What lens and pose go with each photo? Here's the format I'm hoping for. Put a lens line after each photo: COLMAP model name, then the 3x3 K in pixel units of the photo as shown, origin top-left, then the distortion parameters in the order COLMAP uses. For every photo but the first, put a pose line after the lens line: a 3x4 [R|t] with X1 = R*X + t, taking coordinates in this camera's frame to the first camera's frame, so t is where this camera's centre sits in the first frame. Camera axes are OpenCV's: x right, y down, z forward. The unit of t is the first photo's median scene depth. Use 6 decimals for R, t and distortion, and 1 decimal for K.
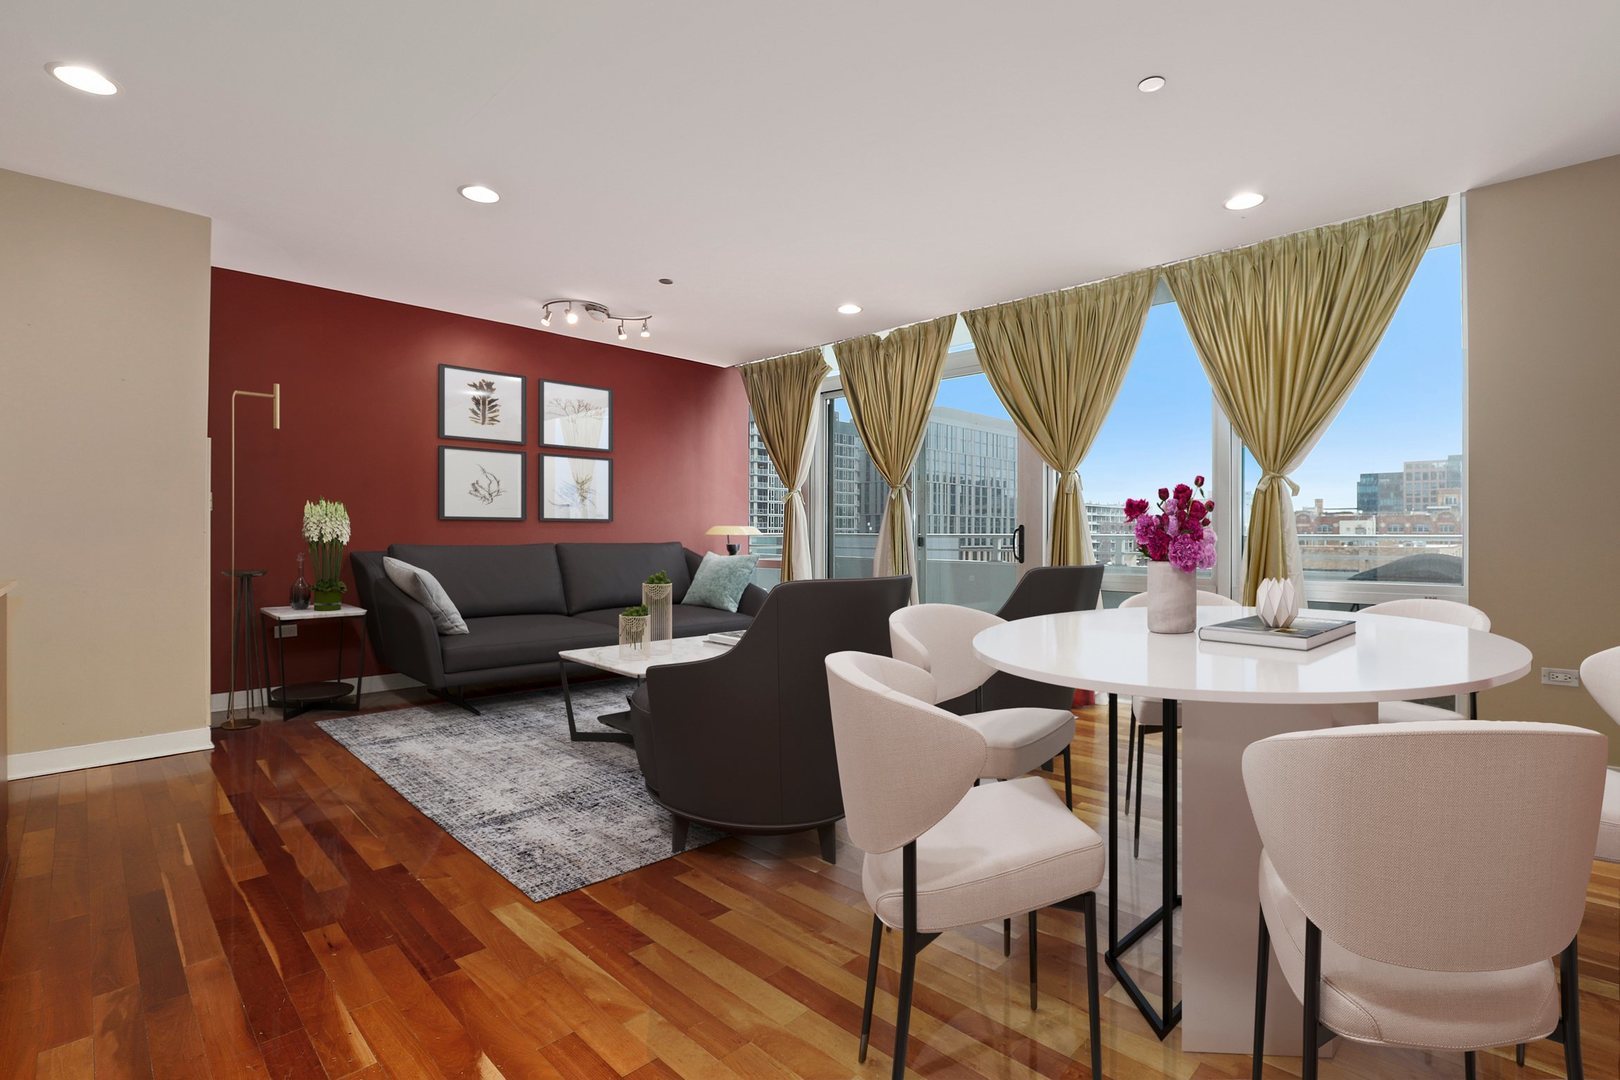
lens RADIAL K [[749.1, 0, 840.5], [0, 749.1, 531.7], [0, 0, 1]] dist [-0.022370, 0.000303]
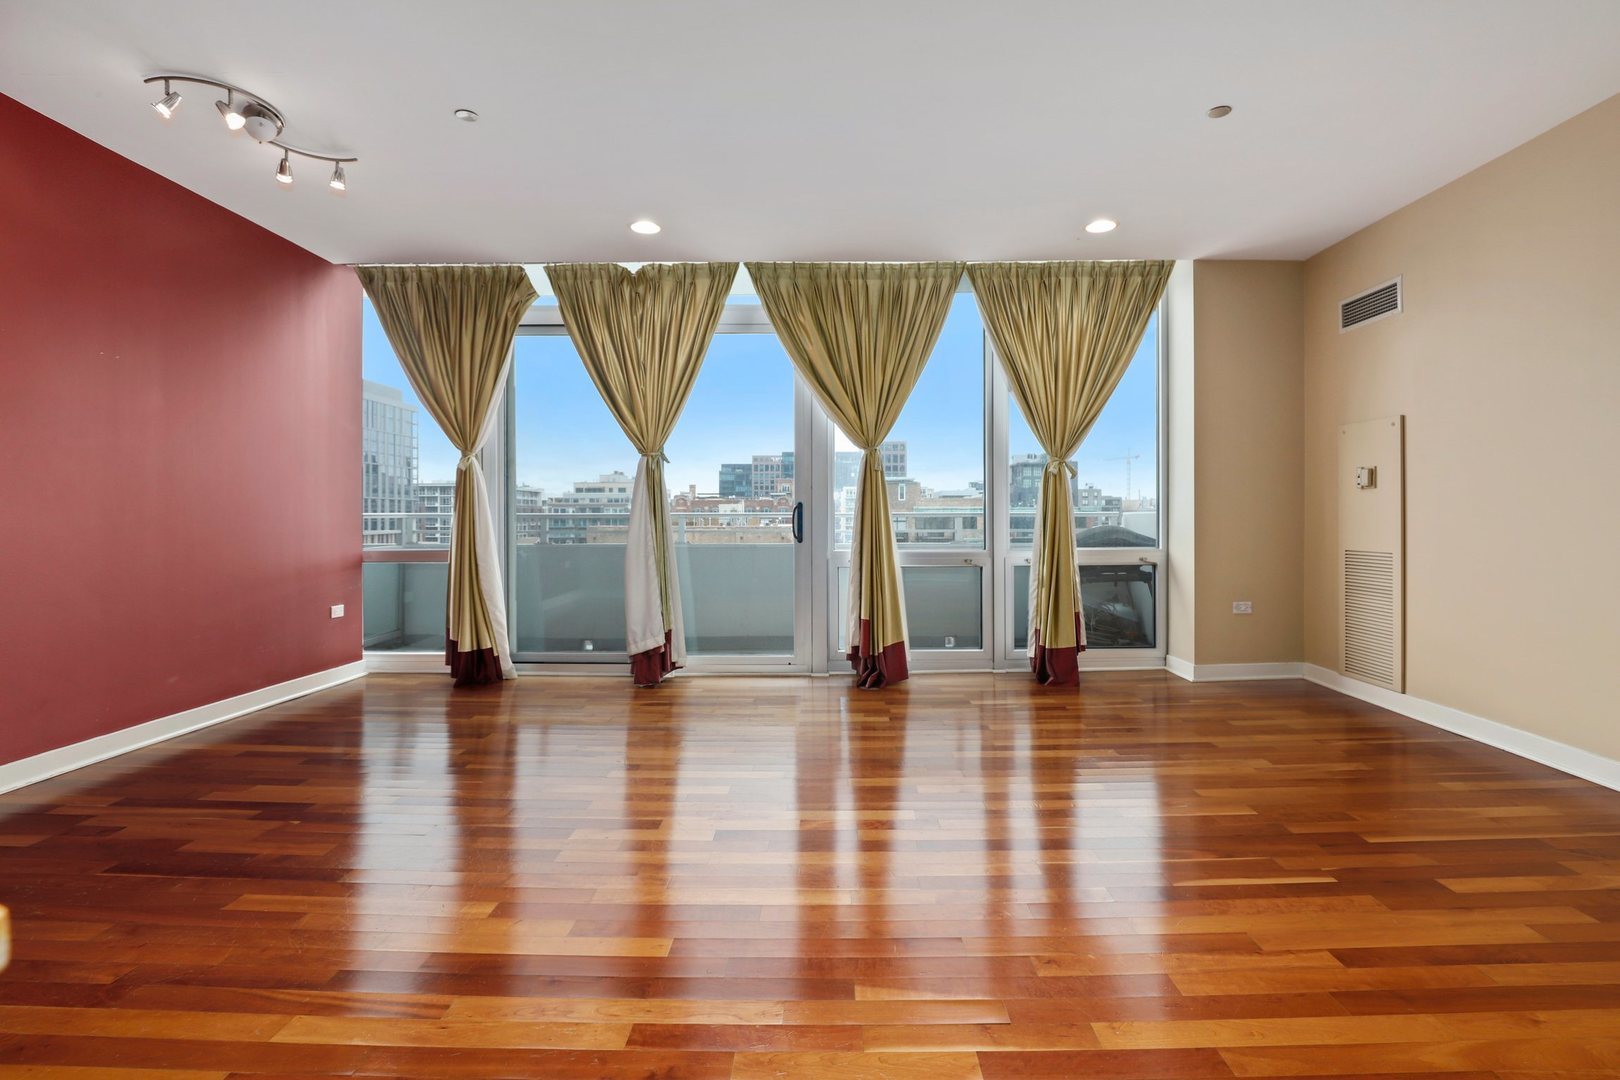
lens RADIAL K [[770.2, 0, 817.6], [0, 770.2, 527.0], [0, 0, 1]] dist [-0.032995, 0.008573]
pose [[0.730088, -0.014117, 0.683208, -0.338969], [0.002970, 0.999843, 0.017486, 0.003994], [-0.683347, -0.010737, 0.730015, 0.234840]]
